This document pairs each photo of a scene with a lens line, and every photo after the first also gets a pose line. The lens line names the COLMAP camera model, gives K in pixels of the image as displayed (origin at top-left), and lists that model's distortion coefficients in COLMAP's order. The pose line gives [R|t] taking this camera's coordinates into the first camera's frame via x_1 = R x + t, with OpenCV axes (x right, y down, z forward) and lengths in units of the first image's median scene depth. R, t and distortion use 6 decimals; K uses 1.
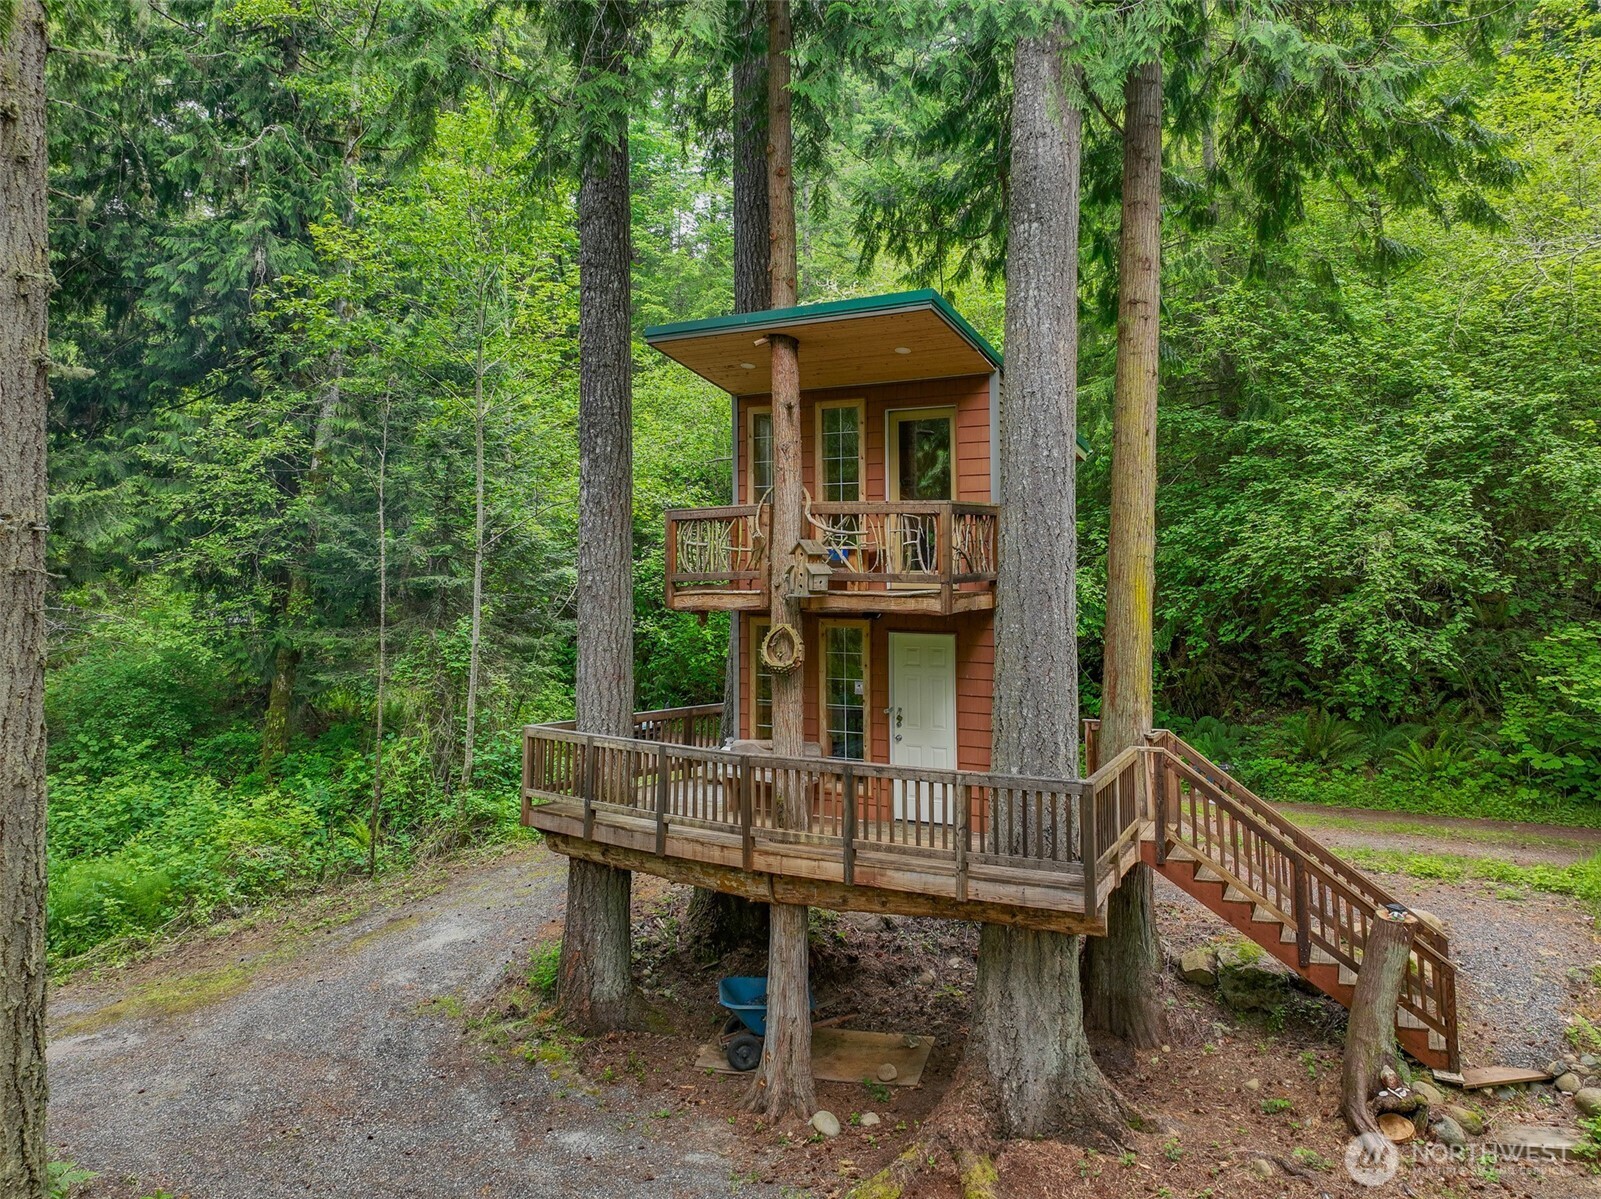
lens RADIAL K [[1125.2, 0, 798.7], [0, 1125.2, 478.6], [0, 0, 1]] dist [0.000429, 0.003210]
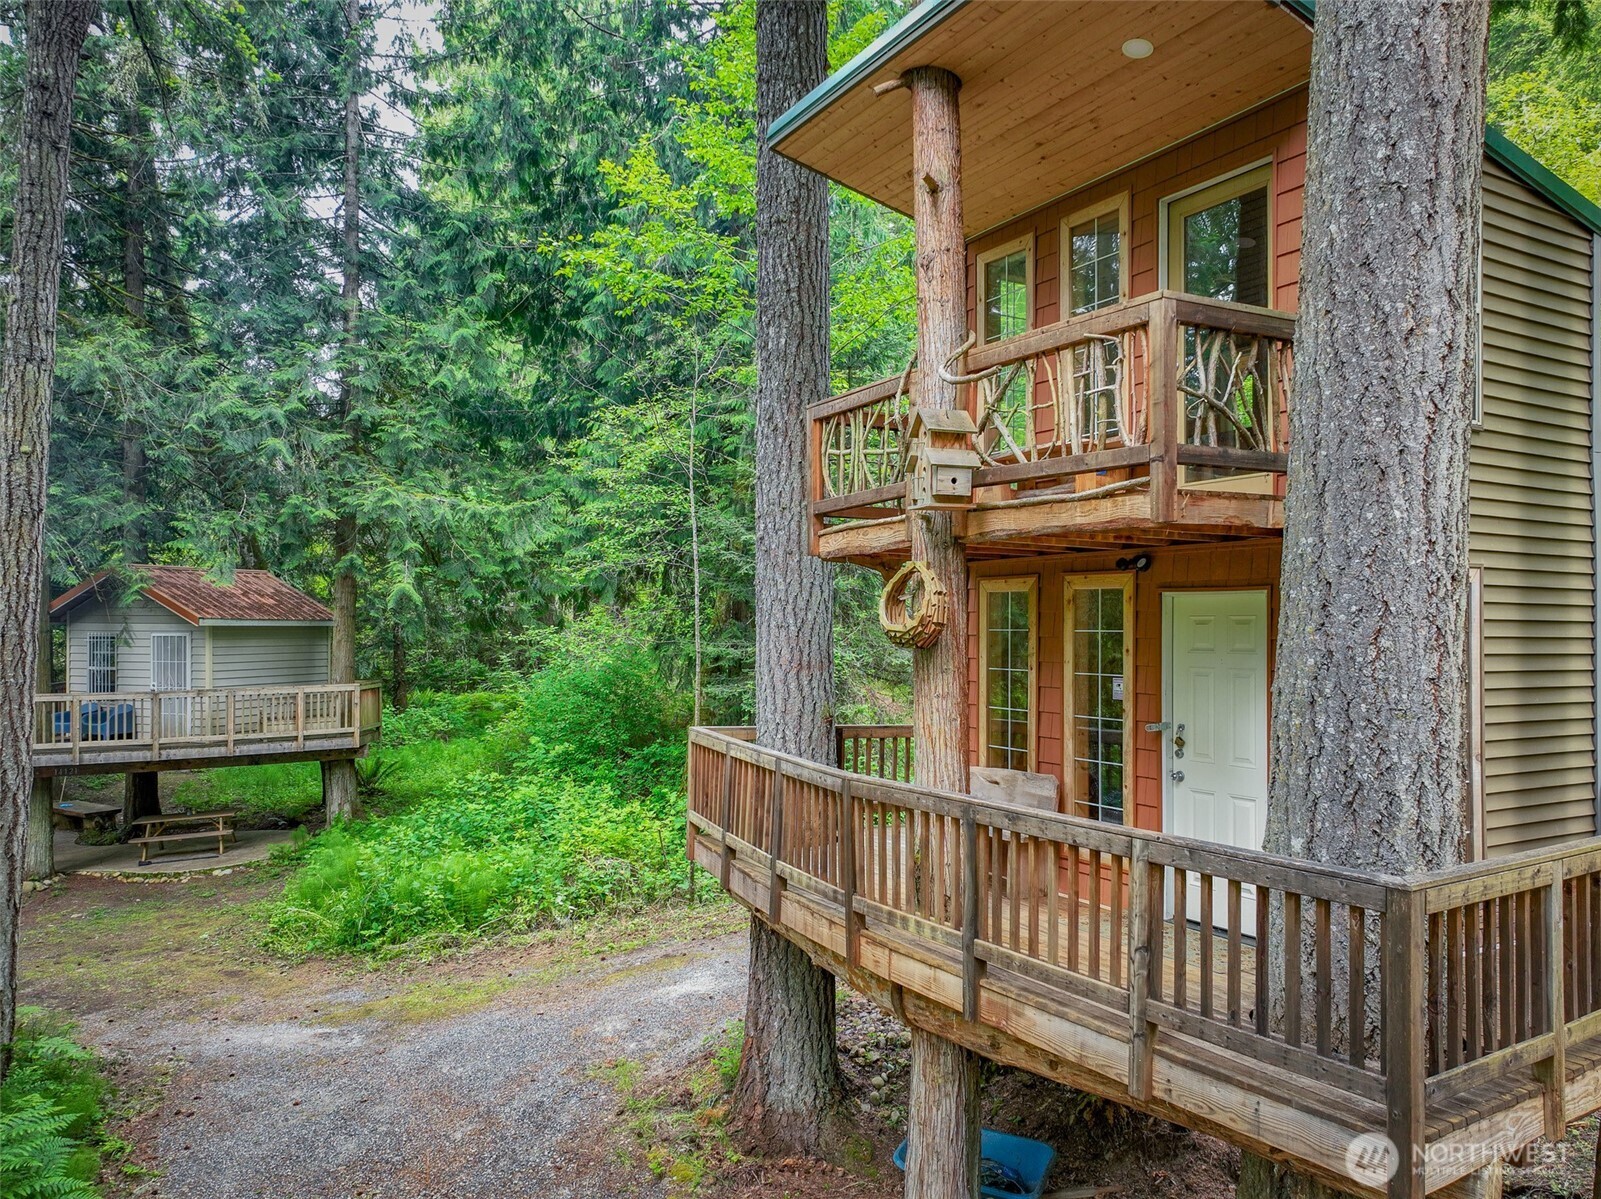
lens RADIAL K [[1154.0, 0, 800.5], [0, 1154.0, 599.5], [0, 0, 1]] dist [0.003052, 0.005150]
pose [[0.880413, 0.002200, -0.474202, 0.195884], [0.027241, 0.998103, 0.055206, 0.102879], [0.473424, -0.061522, 0.878684, 0.398350]]
